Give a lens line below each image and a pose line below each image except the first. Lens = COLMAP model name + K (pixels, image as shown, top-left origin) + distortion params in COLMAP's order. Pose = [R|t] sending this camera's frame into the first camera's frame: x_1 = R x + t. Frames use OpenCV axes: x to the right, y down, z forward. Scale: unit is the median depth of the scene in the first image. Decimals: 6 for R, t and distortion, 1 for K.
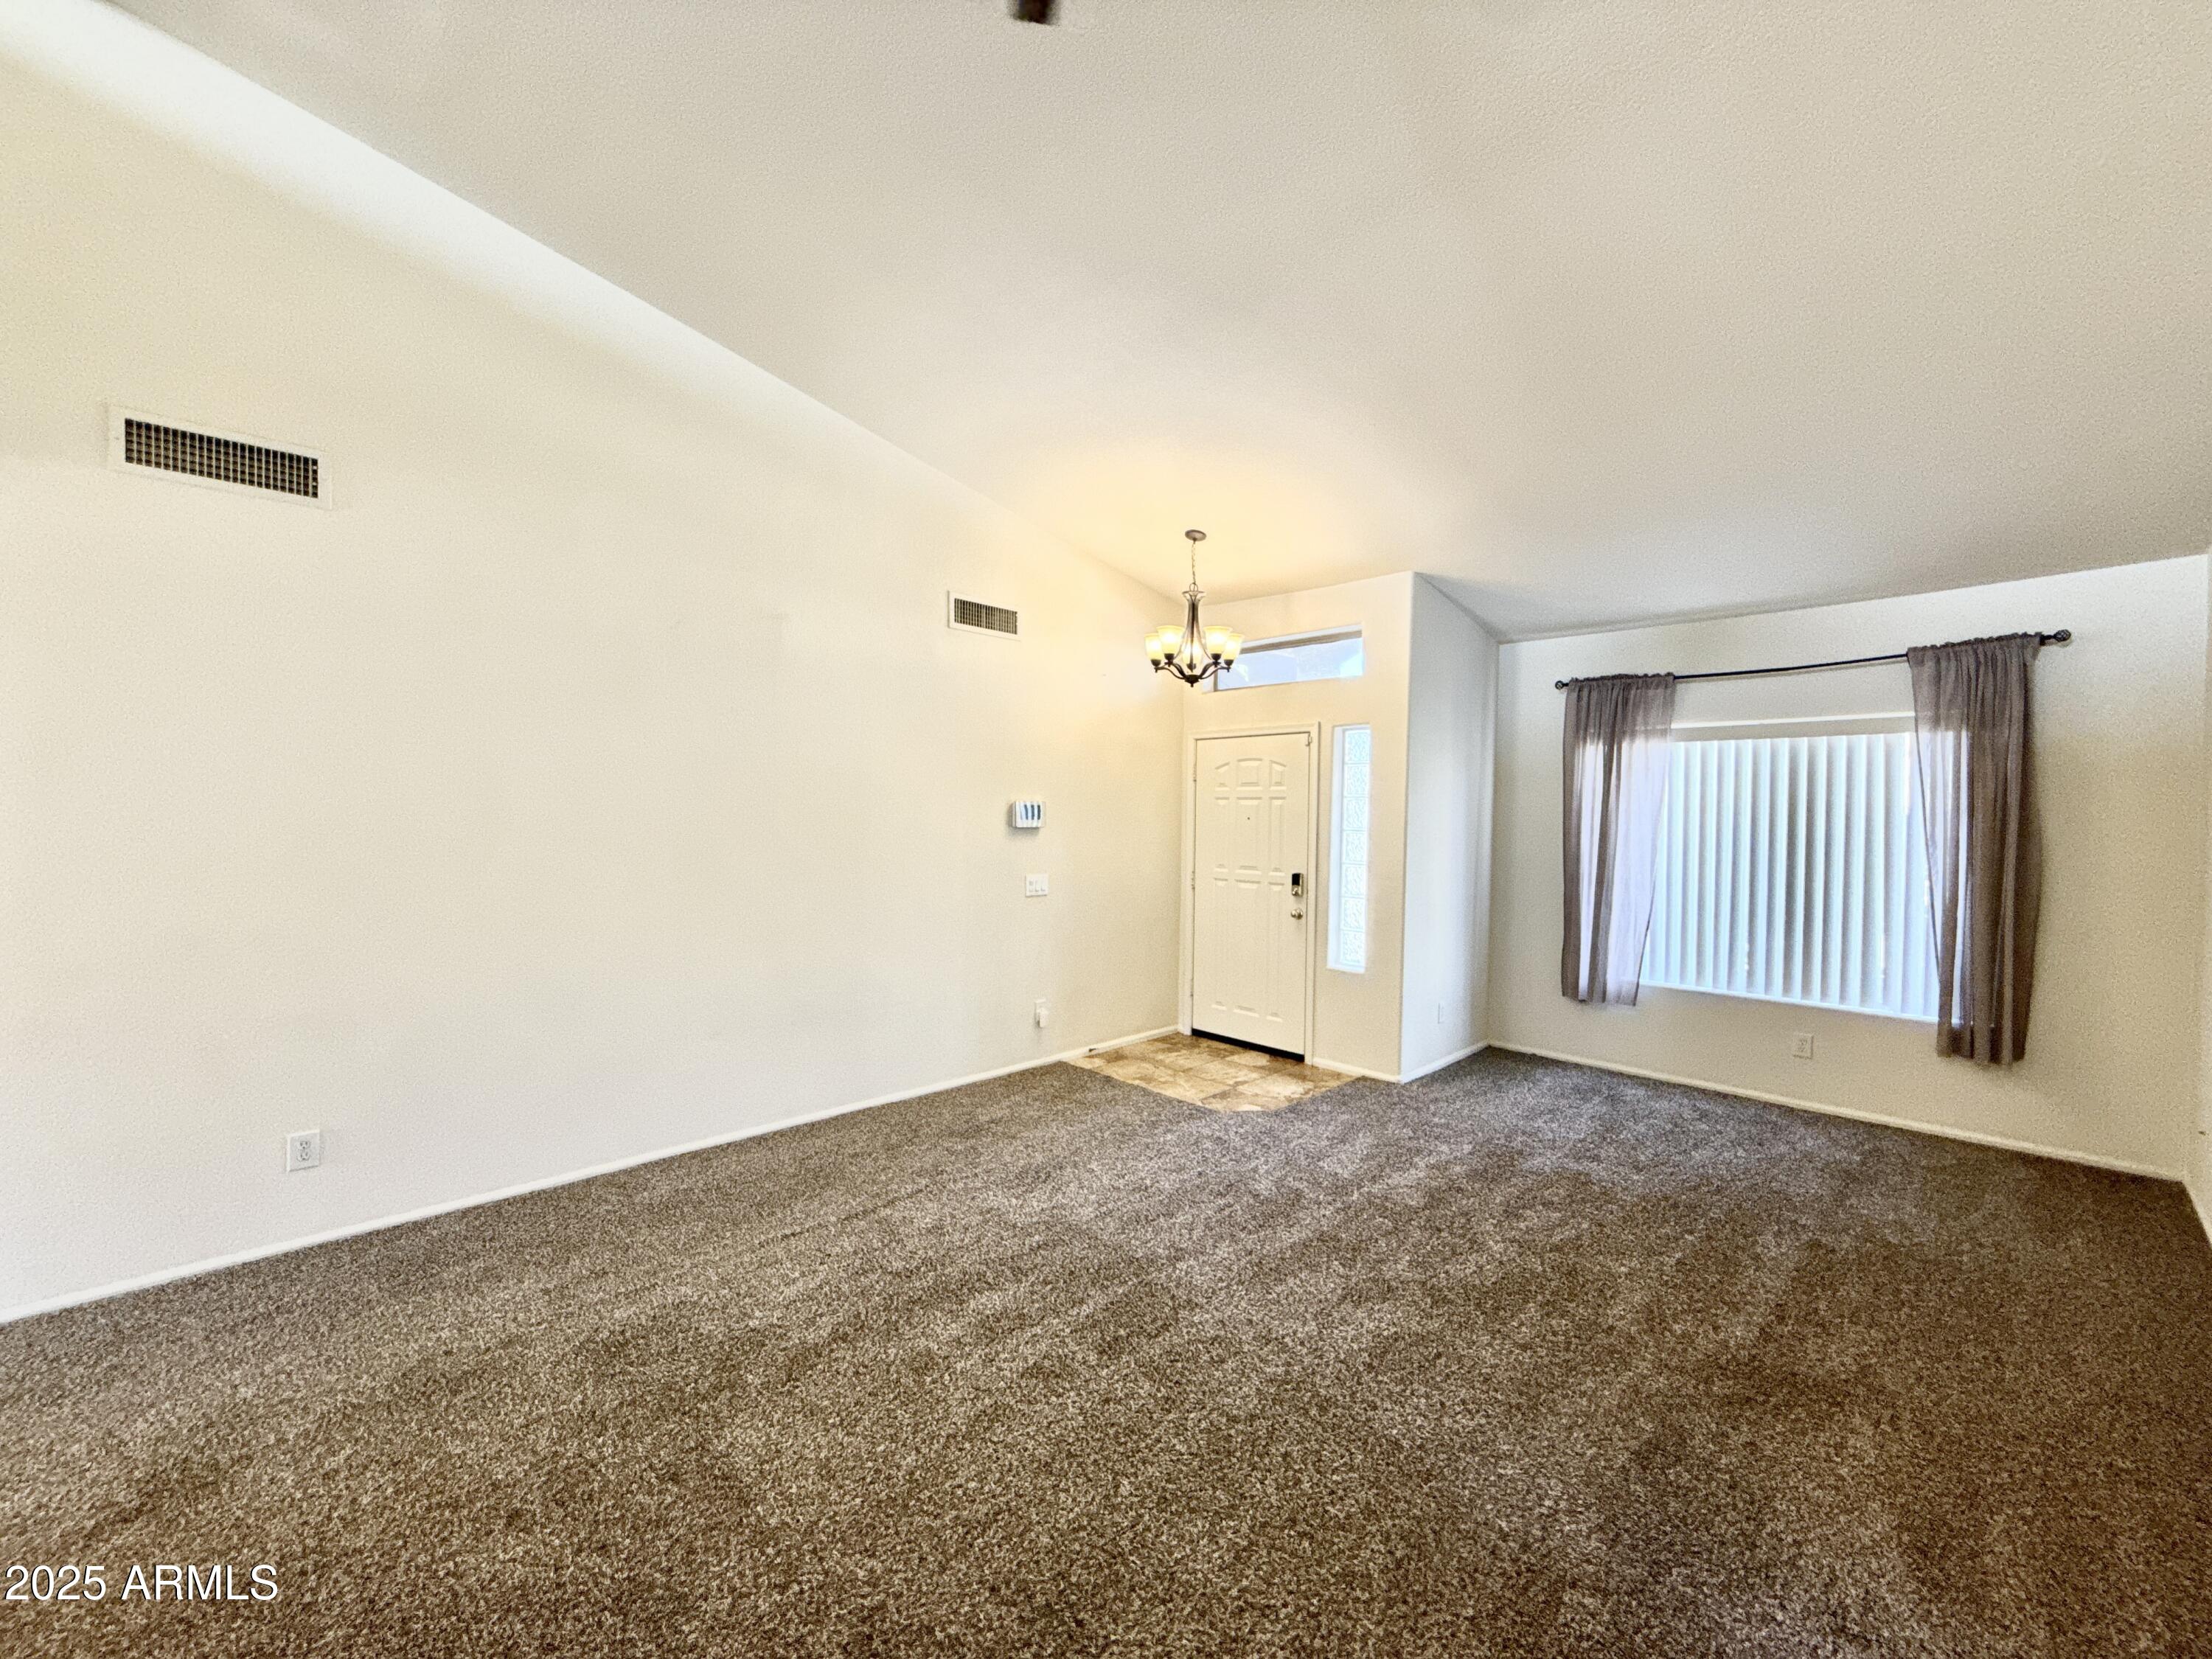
lens RADIAL K [[887.5, 0, 1106.0], [0, 887.5, 829.5], [0, 0, 1]] dist [-0.000380, -0.000367]
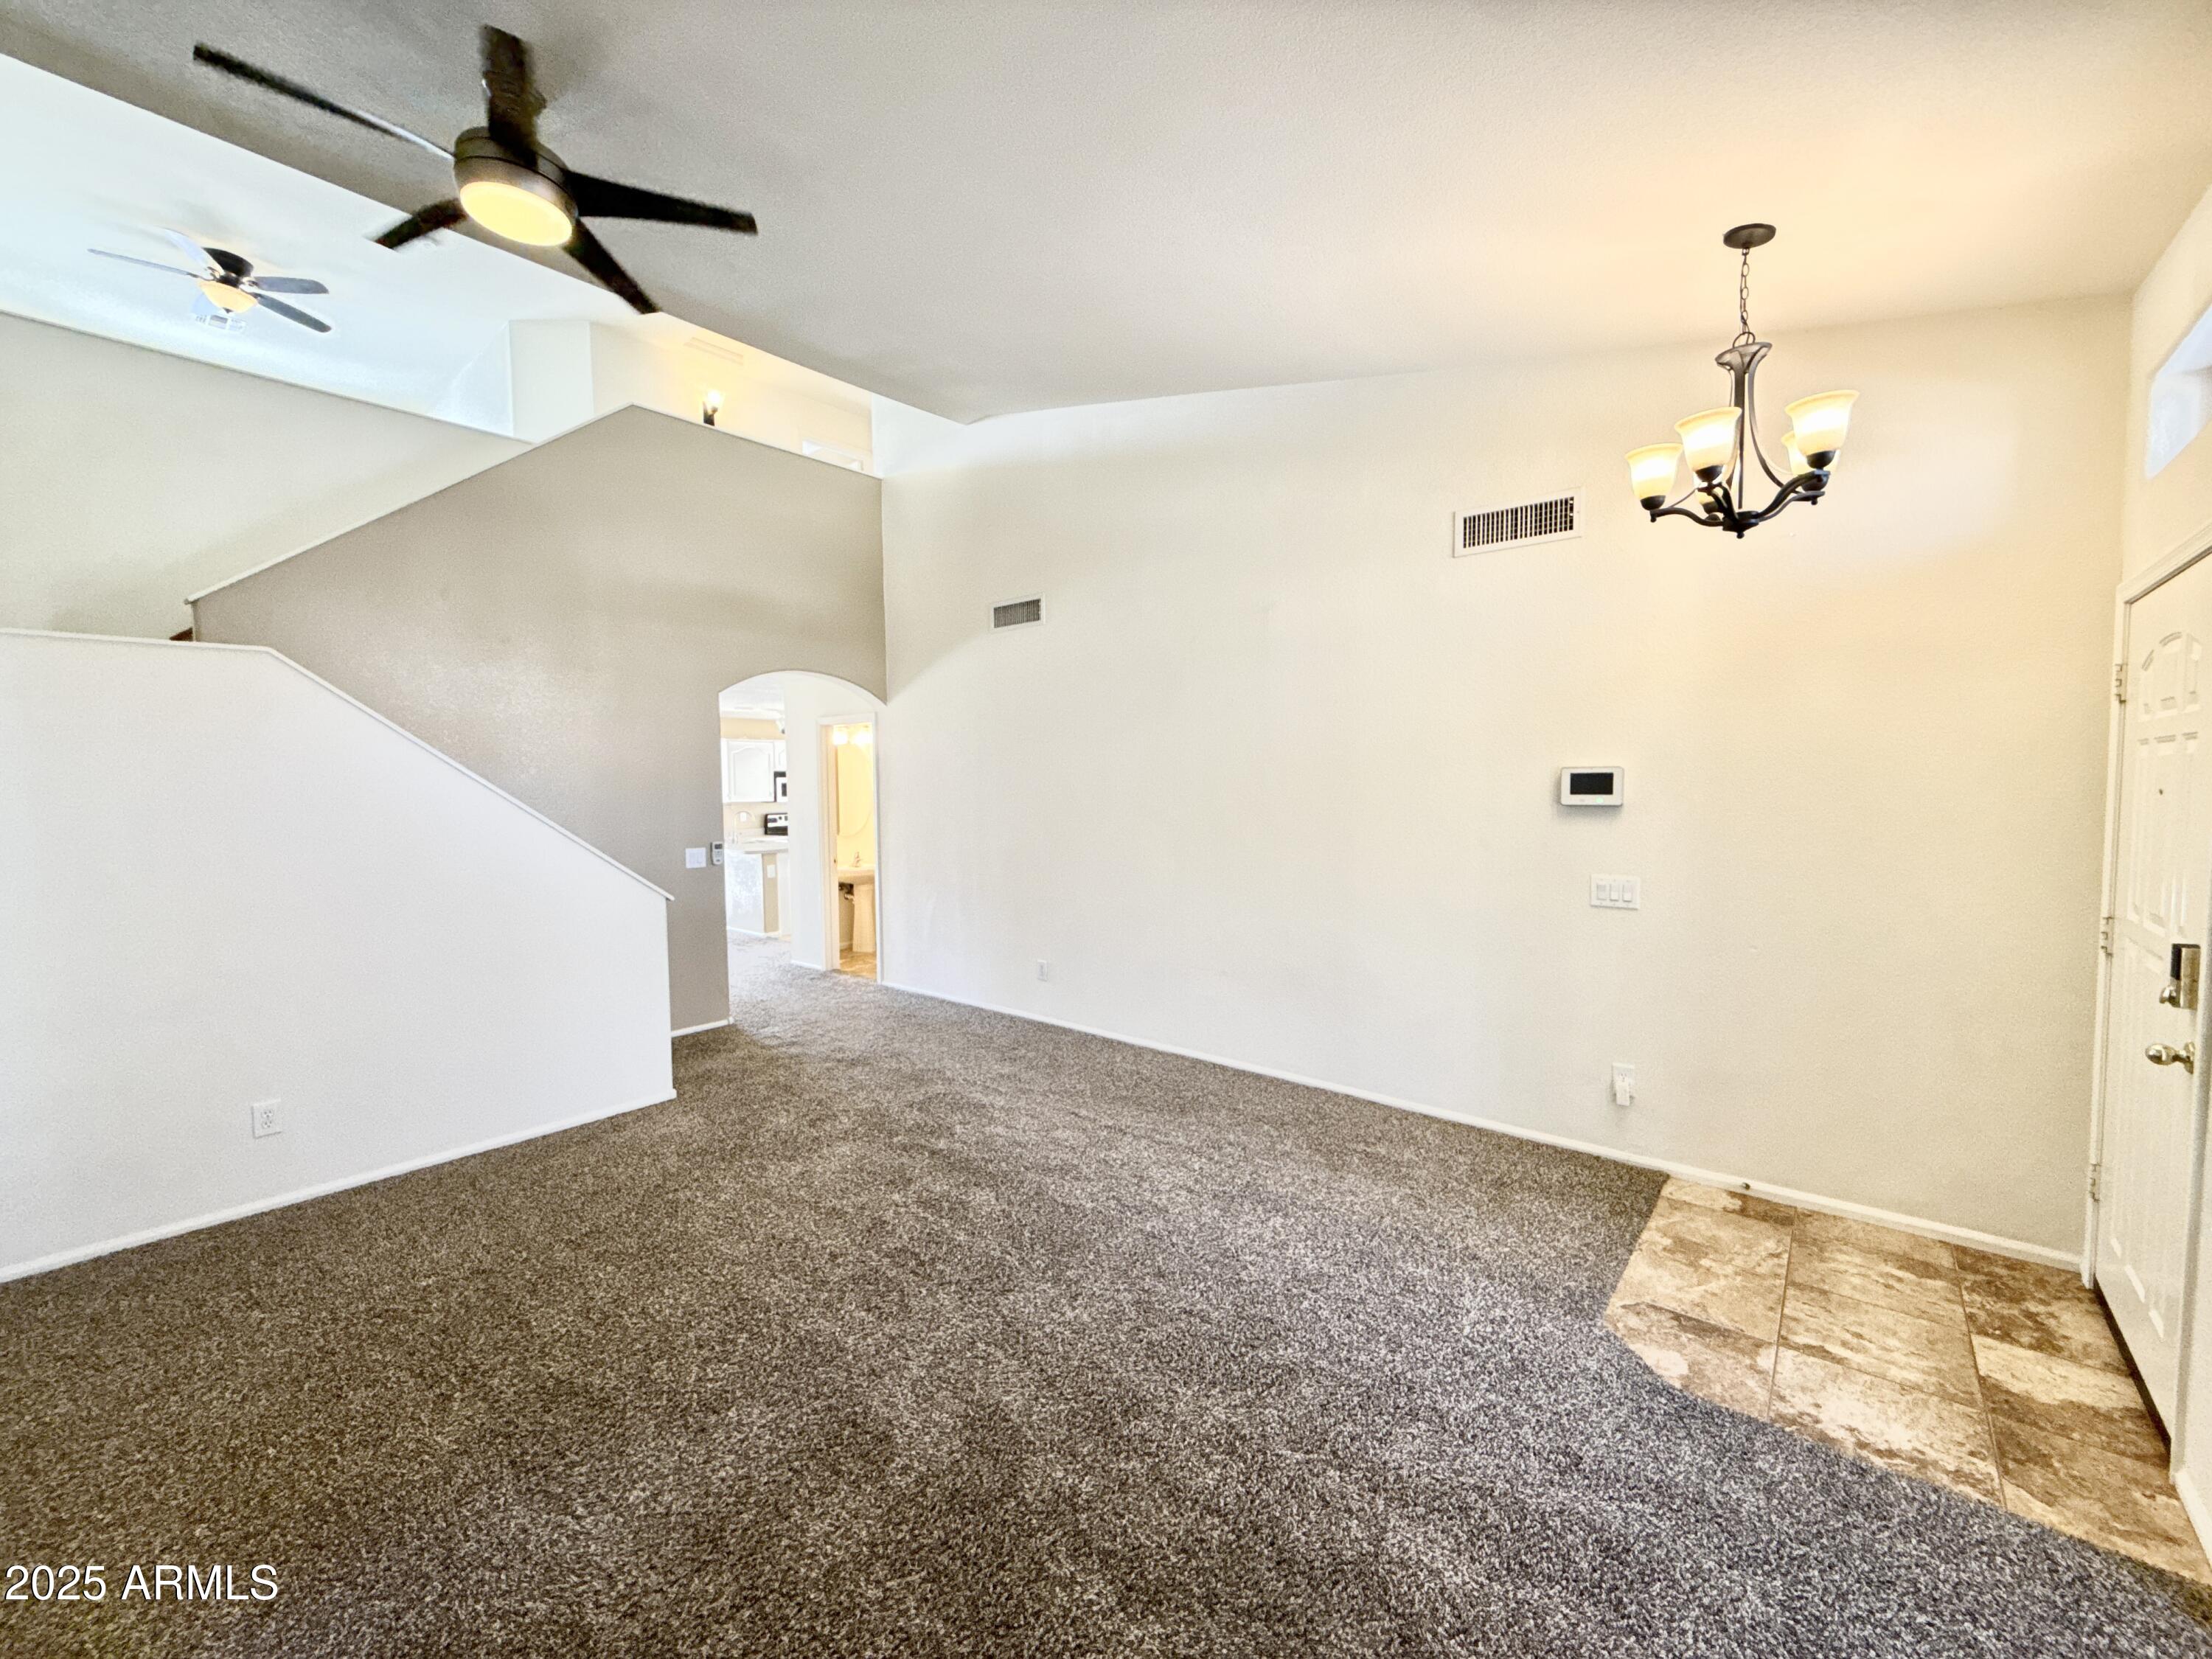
lens RADIAL K [[887.5, 0, 1106.0], [0, 887.5, 829.5], [0, 0, 1]] dist [-0.000380, -0.000367]
pose [[0.084499, 0.039660, -0.995634, 0.649887], [-0.009917, 0.999192, 0.038960, -0.007460], [0.996374, 0.006582, 0.084824, 0.653739]]
